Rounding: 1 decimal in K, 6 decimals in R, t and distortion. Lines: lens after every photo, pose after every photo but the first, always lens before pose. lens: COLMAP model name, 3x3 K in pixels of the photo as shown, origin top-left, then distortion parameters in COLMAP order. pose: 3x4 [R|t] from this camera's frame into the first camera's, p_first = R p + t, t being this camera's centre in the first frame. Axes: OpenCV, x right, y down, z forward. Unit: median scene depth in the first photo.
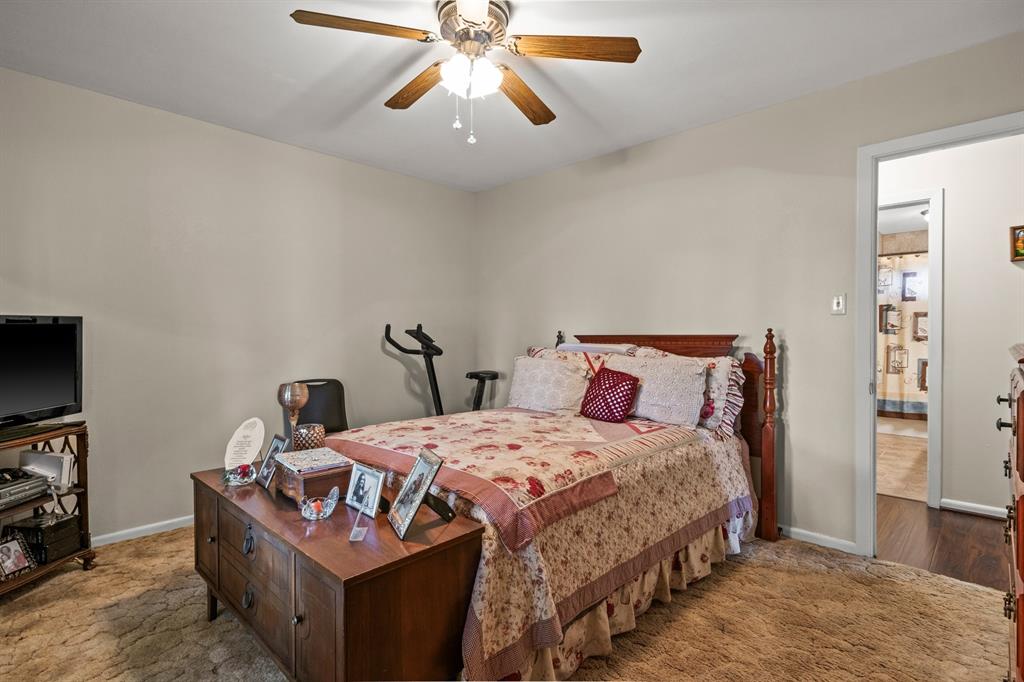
lens RADIAL K [[515.2, 0, 510.0], [0, 515.2, 344.1], [0, 0, 1]] dist [0.002593, -0.000428]
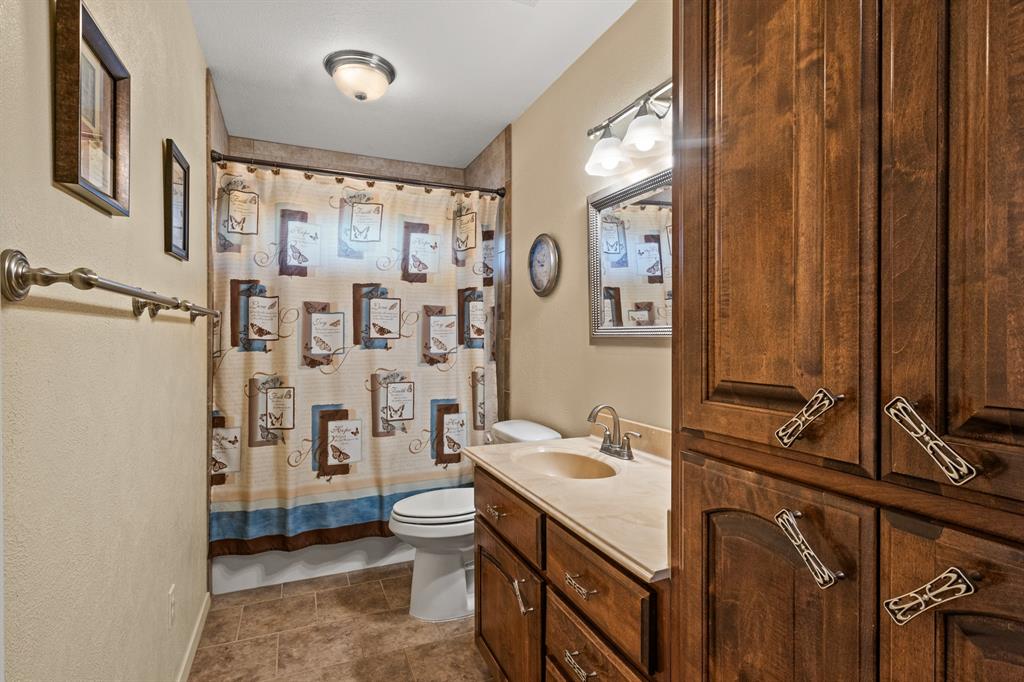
lens RADIAL K [[515.2, 0, 514.7], [0, 515.2, 338.8], [0, 0, 1]] dist [0.002593, -0.000428]
pose [[0.407932, -0.002461, 0.913009, 0.445326], [0.010916, 0.999938, -0.002182, -0.026339], [-0.912947, 0.010856, 0.407933, 0.644303]]
